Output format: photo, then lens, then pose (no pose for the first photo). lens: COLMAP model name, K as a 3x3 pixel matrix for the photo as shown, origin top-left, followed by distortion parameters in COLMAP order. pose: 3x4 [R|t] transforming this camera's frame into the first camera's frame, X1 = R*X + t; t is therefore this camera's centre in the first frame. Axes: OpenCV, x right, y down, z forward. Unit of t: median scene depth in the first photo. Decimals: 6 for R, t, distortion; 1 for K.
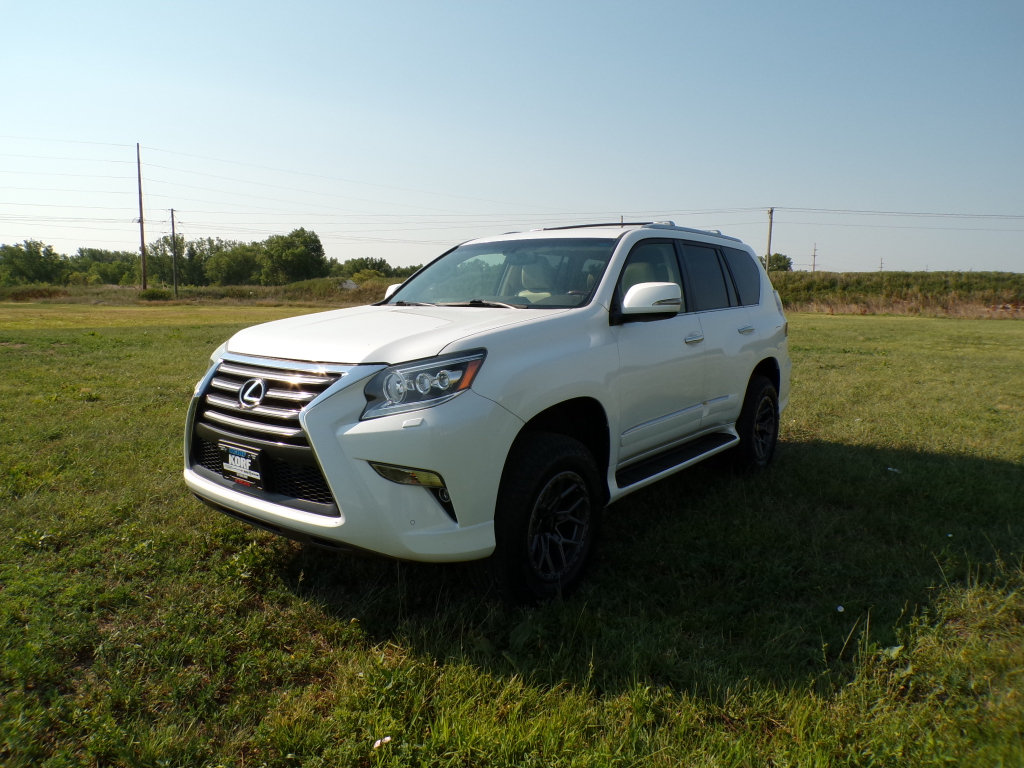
lens RADIAL K [[688.9, 0, 507.6], [0, 688.9, 384.0], [0, 0, 1]] dist [-0.052114, 0.023027]
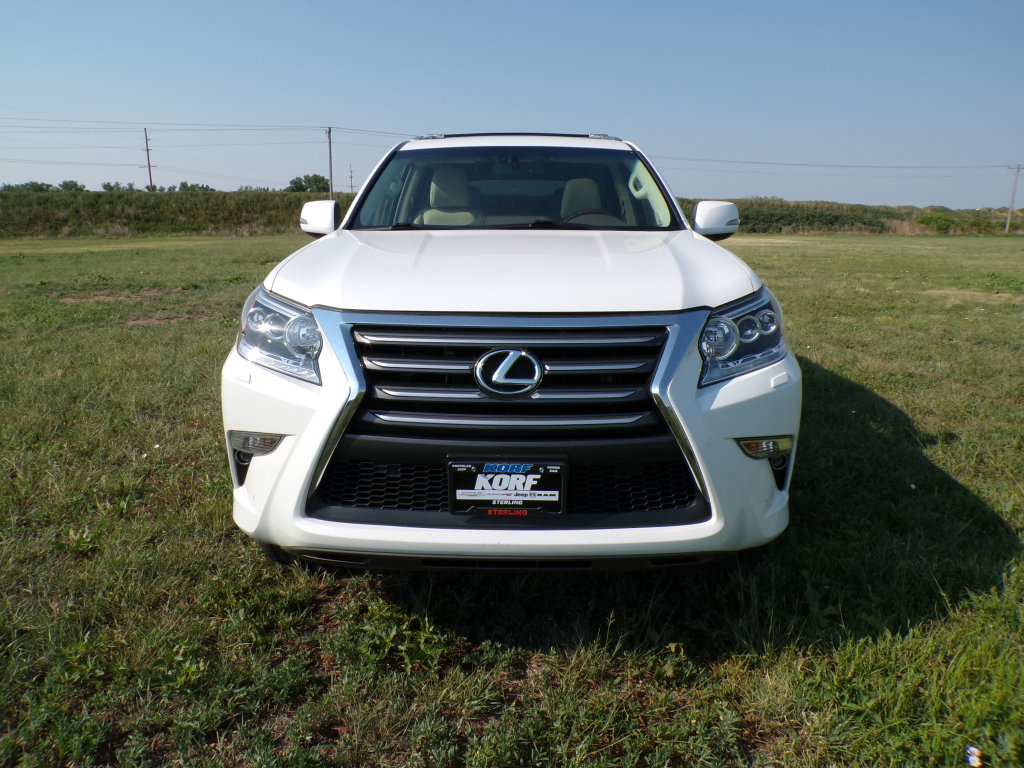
lens RADIAL K [[688.9, 0, 507.6], [0, 688.9, 384.0], [0, 0, 1]] dist [-0.052114, 0.023027]
pose [[0.796286, -0.143254, 0.587714, -0.713118], [0.077703, 0.987729, 0.135479, -0.058197], [-0.599910, -0.062213, 0.797645, 0.473412]]
